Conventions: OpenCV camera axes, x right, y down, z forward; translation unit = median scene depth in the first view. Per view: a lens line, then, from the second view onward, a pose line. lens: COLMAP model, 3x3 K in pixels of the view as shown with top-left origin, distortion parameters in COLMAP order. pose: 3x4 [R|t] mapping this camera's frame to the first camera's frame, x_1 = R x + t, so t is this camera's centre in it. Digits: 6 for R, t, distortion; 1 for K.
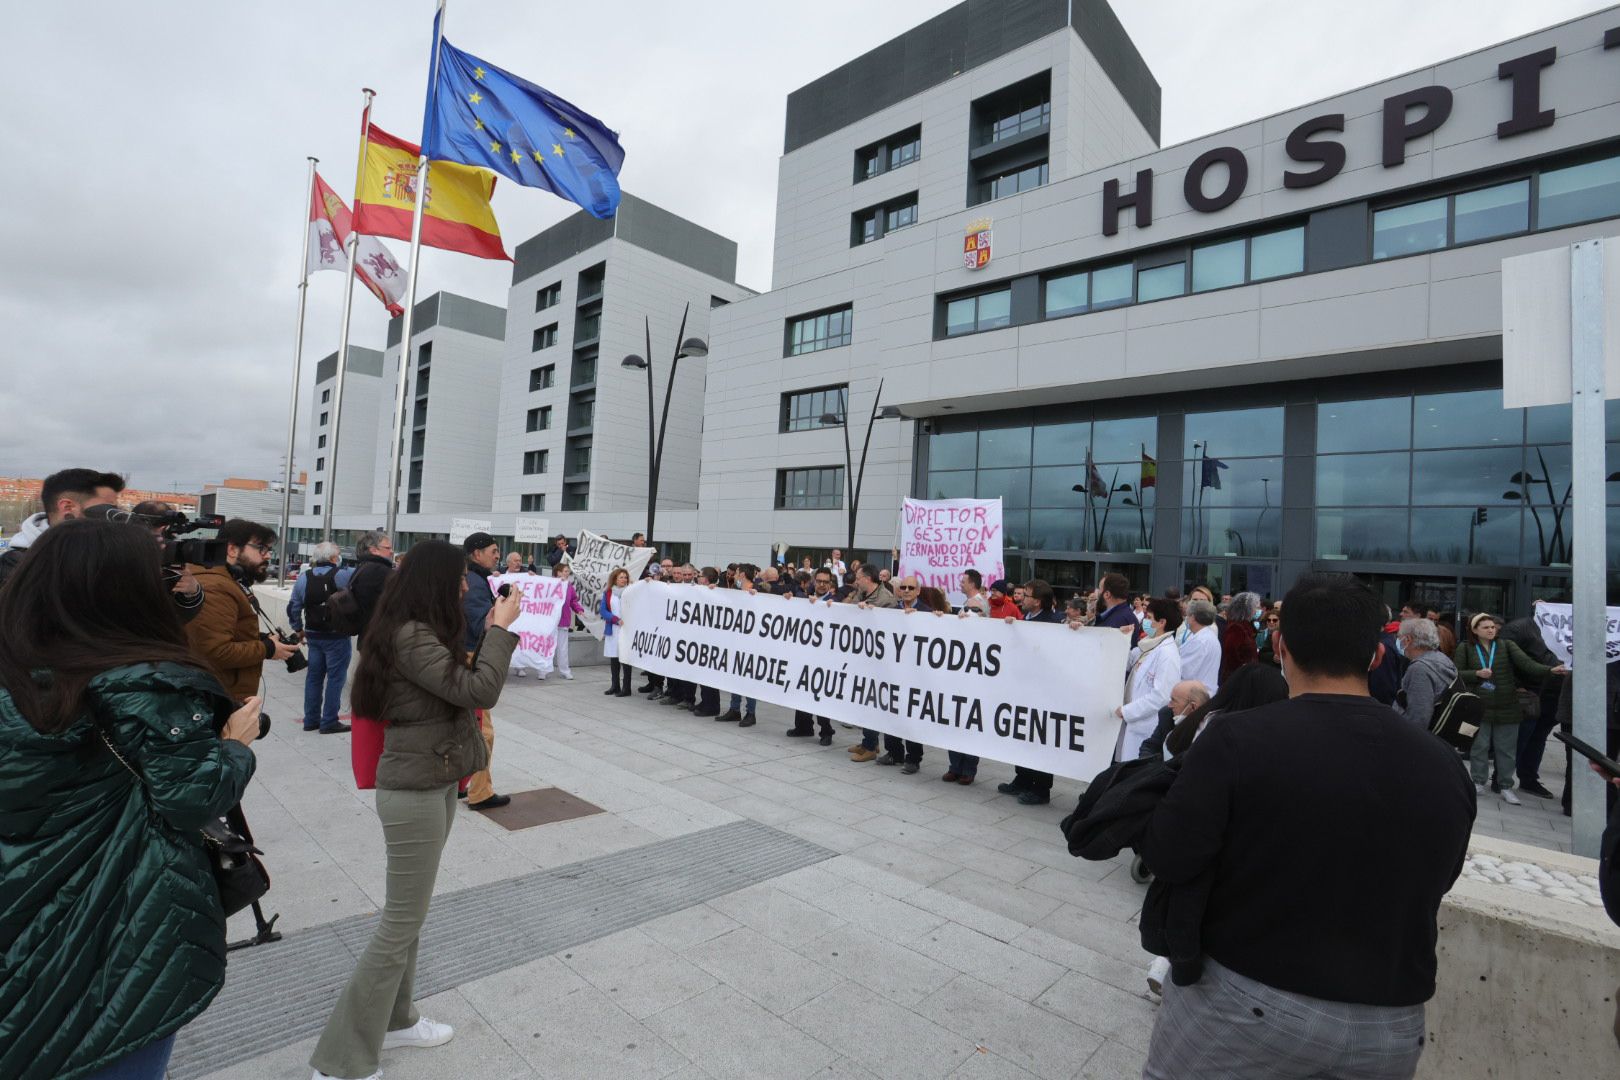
lens RADIAL K [[776.8, 0, 797.7], [0, 776.8, 526.5], [0, 0, 1]] dist [-0.057640, 0.039129]
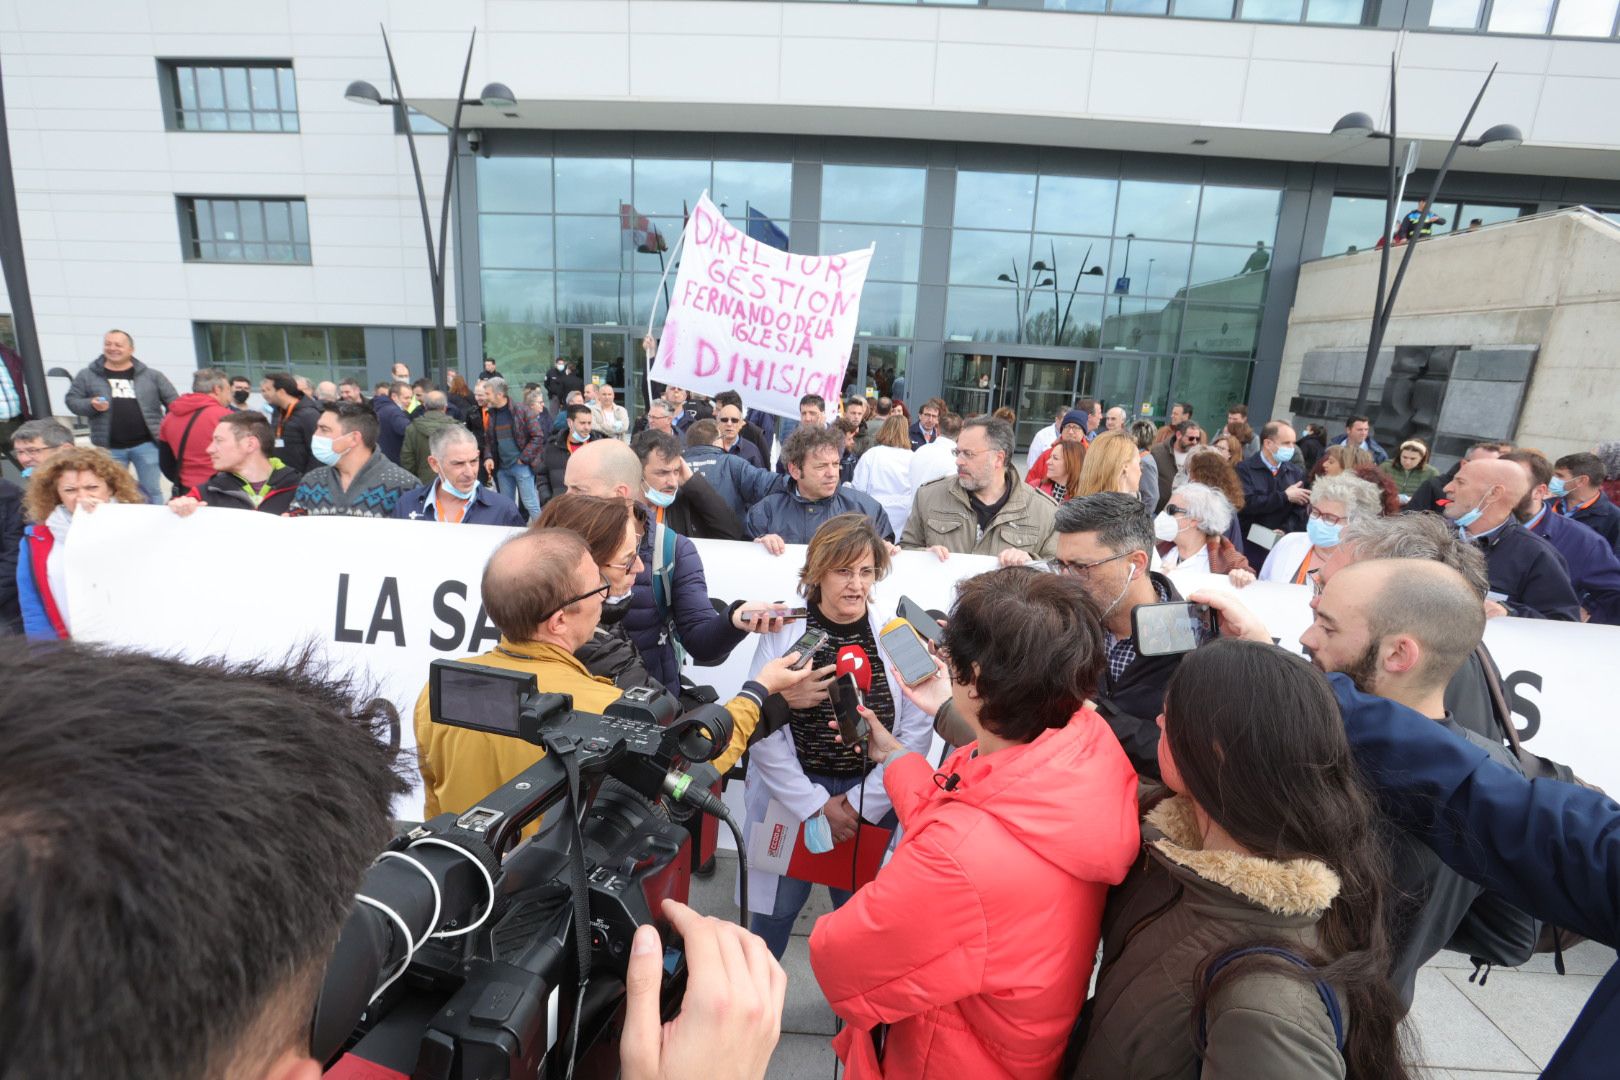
lens RADIAL K [[754.7, 0, 802.8], [0, 754.7, 541.2], [0, 0, 1]] dist [-0.052239, 0.020575]
pose [[0.765691, -0.174872, 0.618981, -0.053929], [-0.031074, 0.951152, 0.307156, -0.003840], [-0.642458, -0.254421, 0.722854, 0.174822]]
